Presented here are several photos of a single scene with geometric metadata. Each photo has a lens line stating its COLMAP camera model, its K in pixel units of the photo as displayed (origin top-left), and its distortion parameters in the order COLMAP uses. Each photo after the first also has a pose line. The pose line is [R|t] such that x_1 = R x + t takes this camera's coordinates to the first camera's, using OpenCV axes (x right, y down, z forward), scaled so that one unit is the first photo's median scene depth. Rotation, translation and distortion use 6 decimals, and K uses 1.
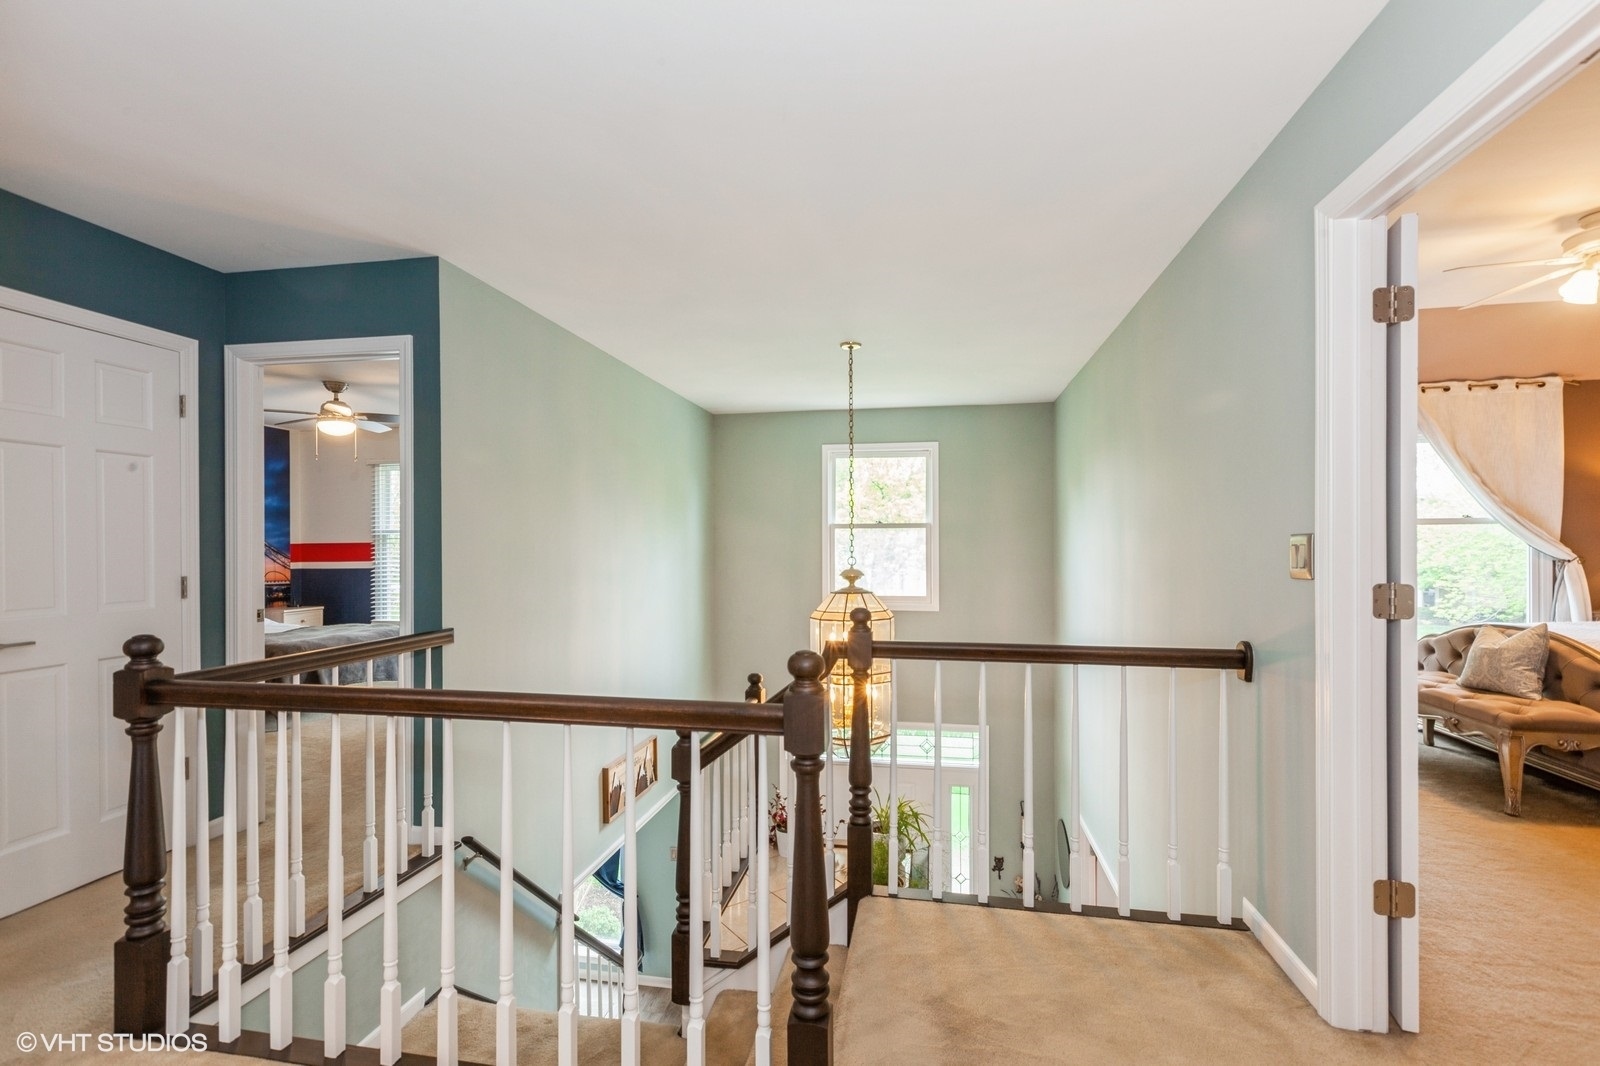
lens RADIAL K [[735.0, 0, 807.6], [0, 735.0, 544.5], [0, 0, 1]] dist [0.003180, 0.000169]
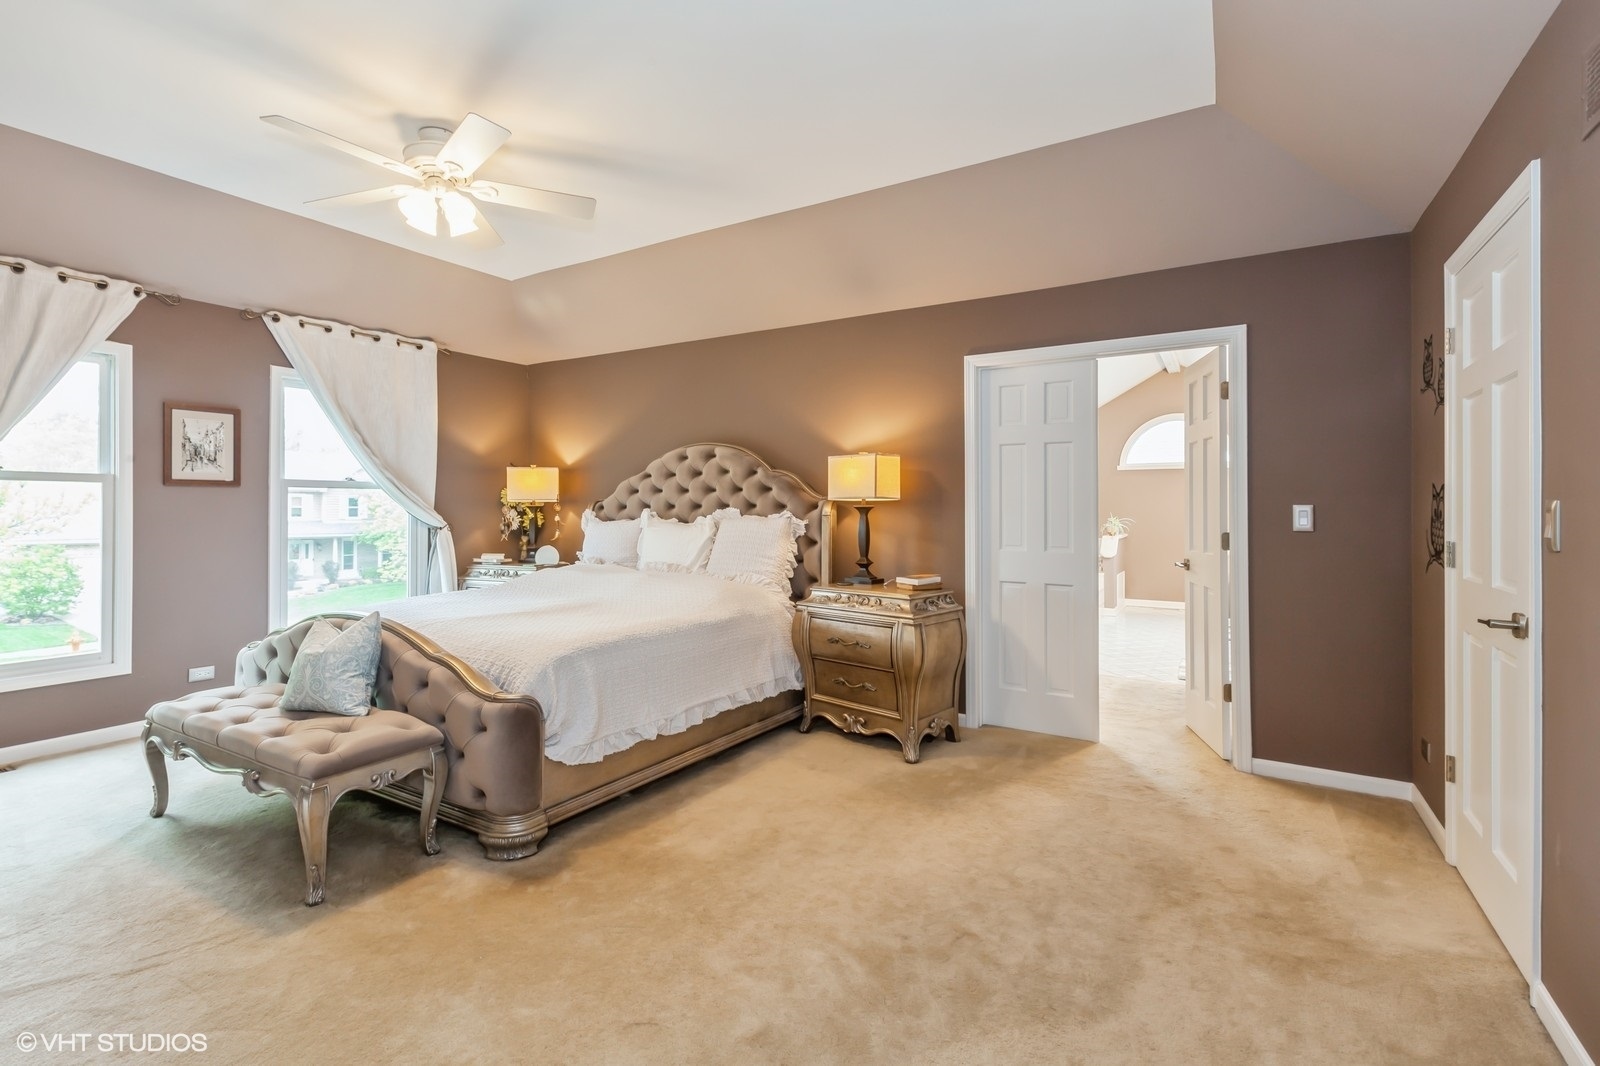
lens RADIAL K [[733.1, 0, 800.2], [0, 733.1, 508.5], [0, 0, 1]] dist [0.001001, 0.000111]
pose [[0.353809, 0.006038, 0.935298, 0.277796], [-0.002650, 0.999982, -0.005453, -0.000235], [-0.935314, -0.000549, 0.353819, 0.195246]]
